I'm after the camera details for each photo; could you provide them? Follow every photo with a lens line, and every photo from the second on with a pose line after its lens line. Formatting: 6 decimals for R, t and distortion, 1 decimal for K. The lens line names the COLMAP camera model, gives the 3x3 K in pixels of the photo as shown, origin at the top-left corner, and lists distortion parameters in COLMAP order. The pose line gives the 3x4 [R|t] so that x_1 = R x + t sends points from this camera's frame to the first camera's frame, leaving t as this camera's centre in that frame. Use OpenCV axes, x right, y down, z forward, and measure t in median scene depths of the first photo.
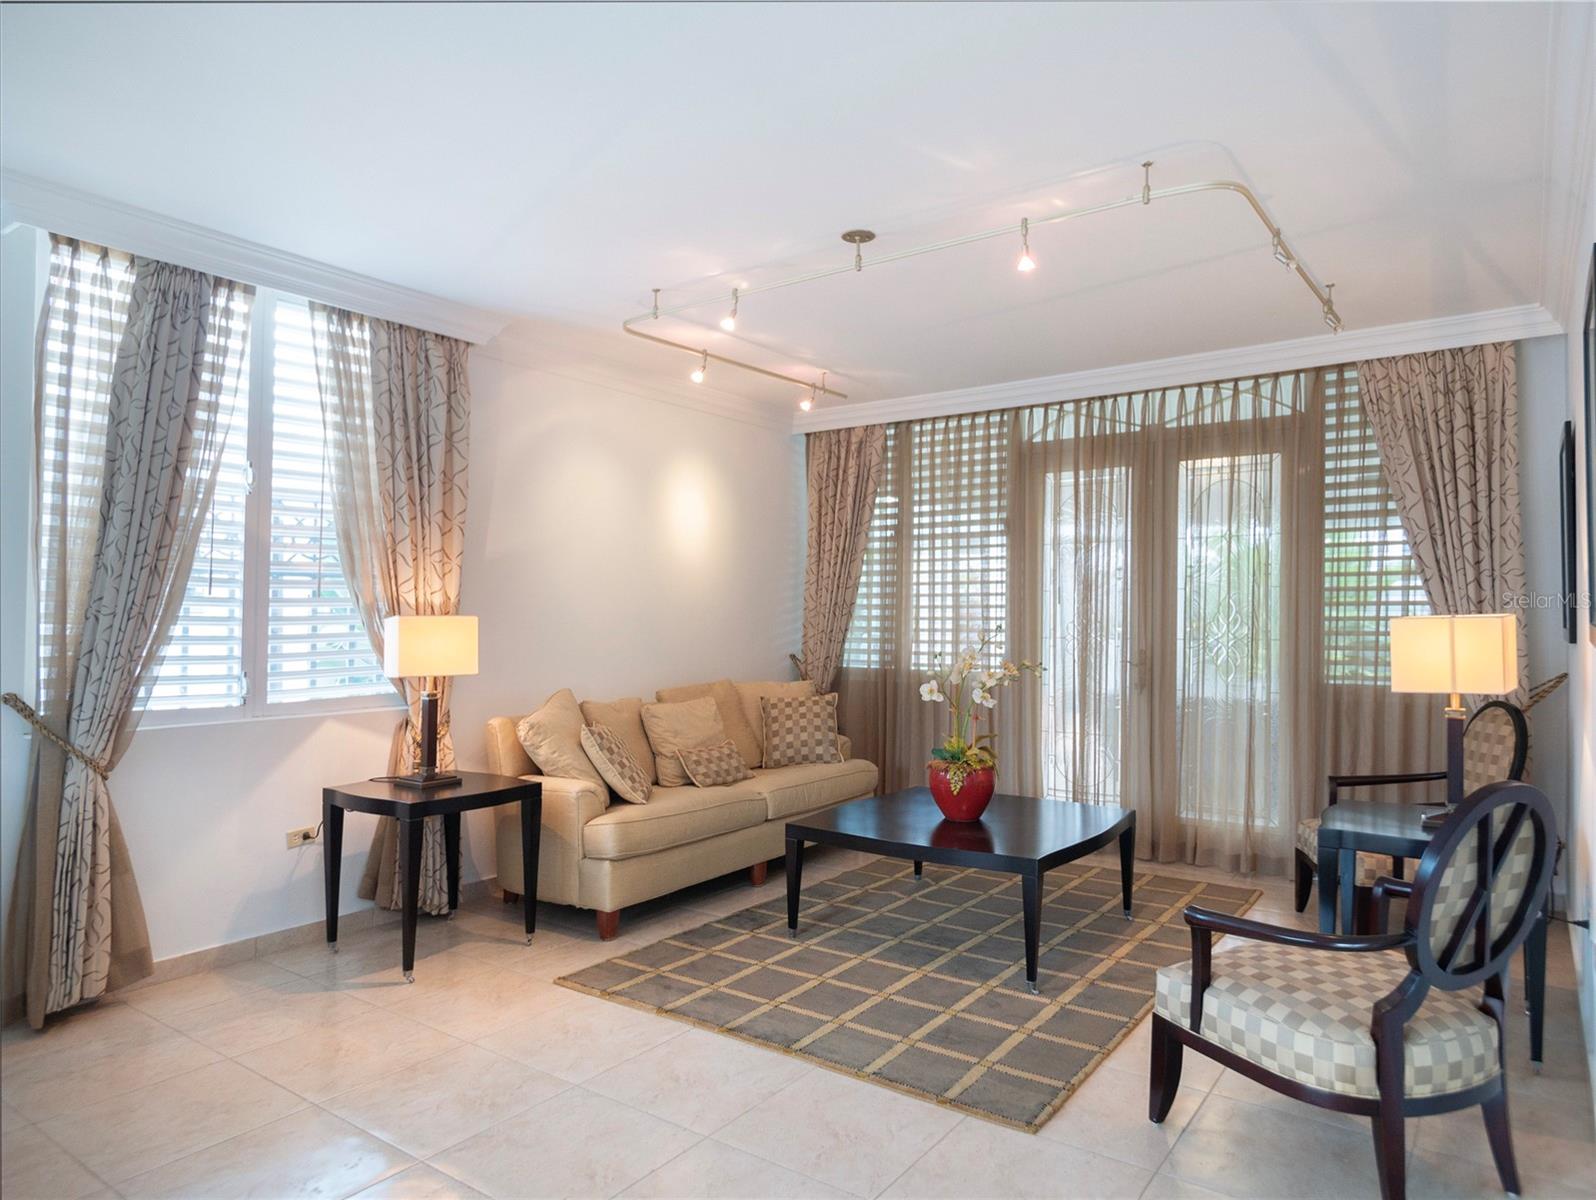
lens RADIAL K [[996.5, 0, 798.0], [0, 996.5, 600.0], [0, 0, 1]] dist [-0.057698, -0.000414]
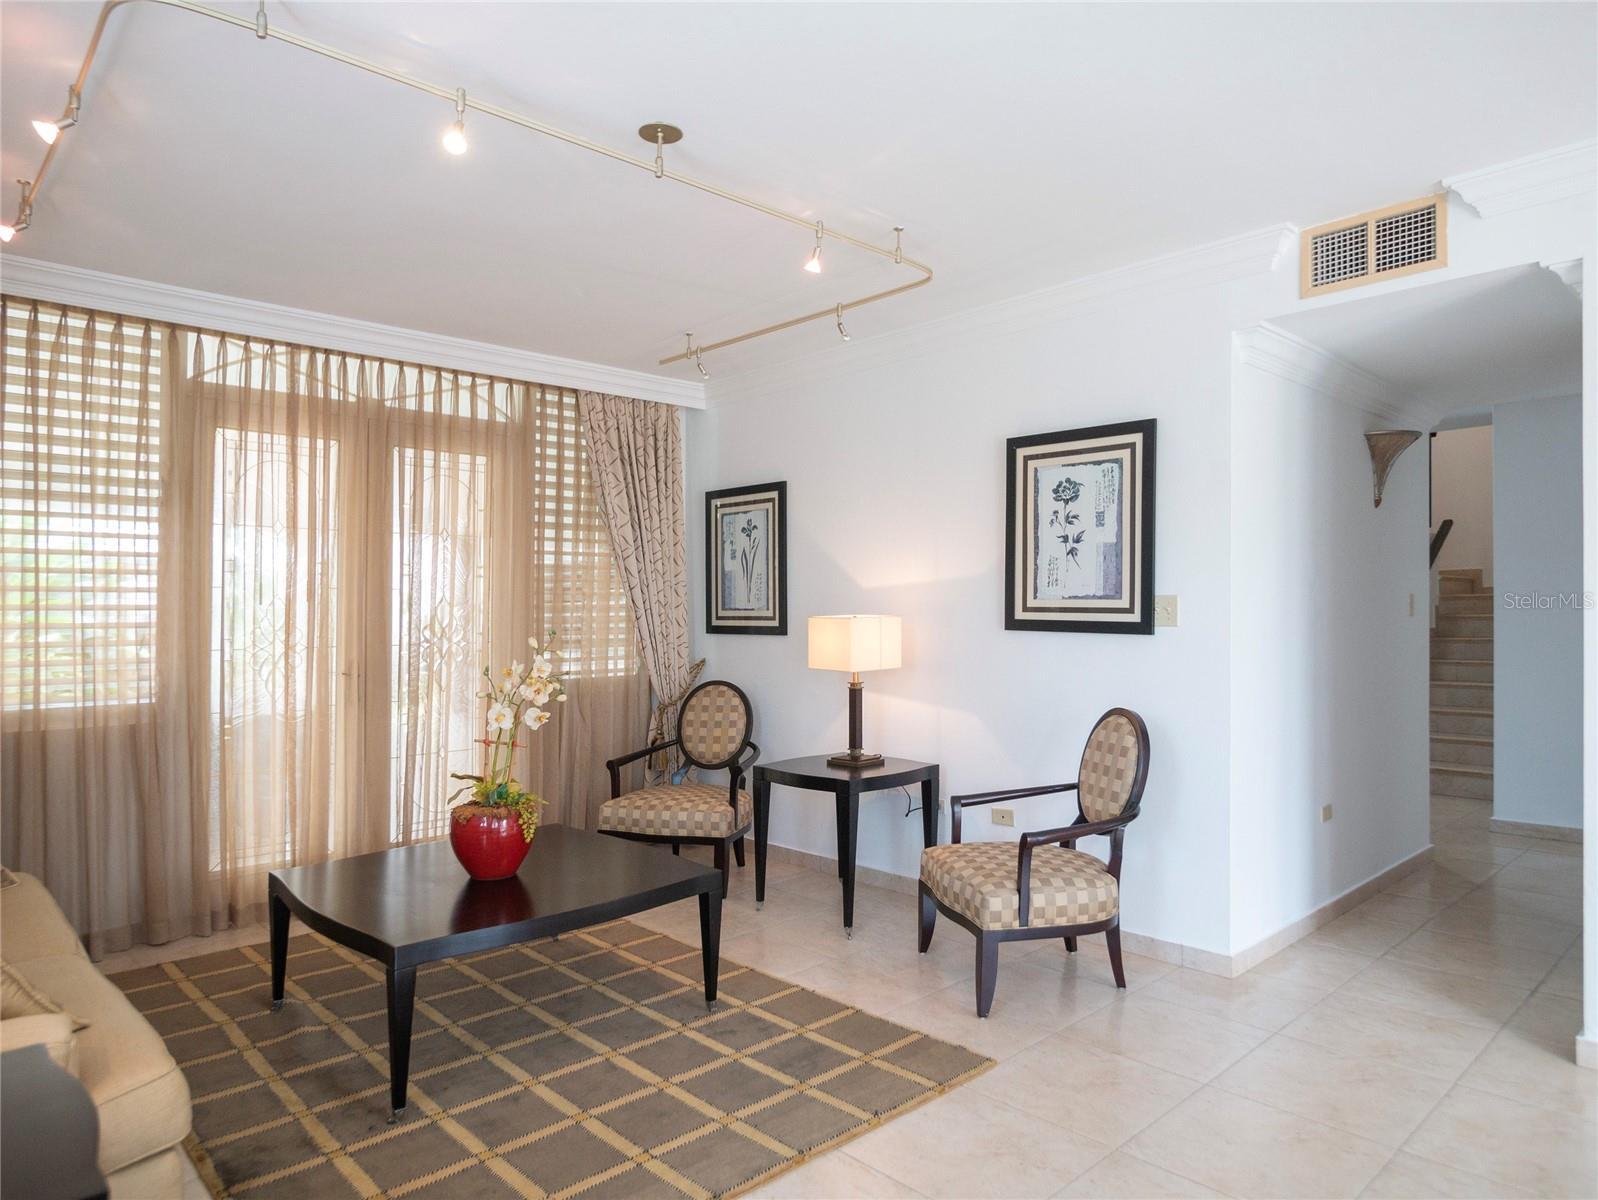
lens RADIAL K [[1010.9, 0, 800.2], [0, 1010.9, 631.4], [0, 0, 1]] dist [0.004117, 0.001284]
pose [[0.178043, -0.021121, 0.983796, -0.621296], [-0.013149, 0.999629, 0.023841, -0.000121], [-0.983935, -0.017181, 0.177699, 0.644633]]
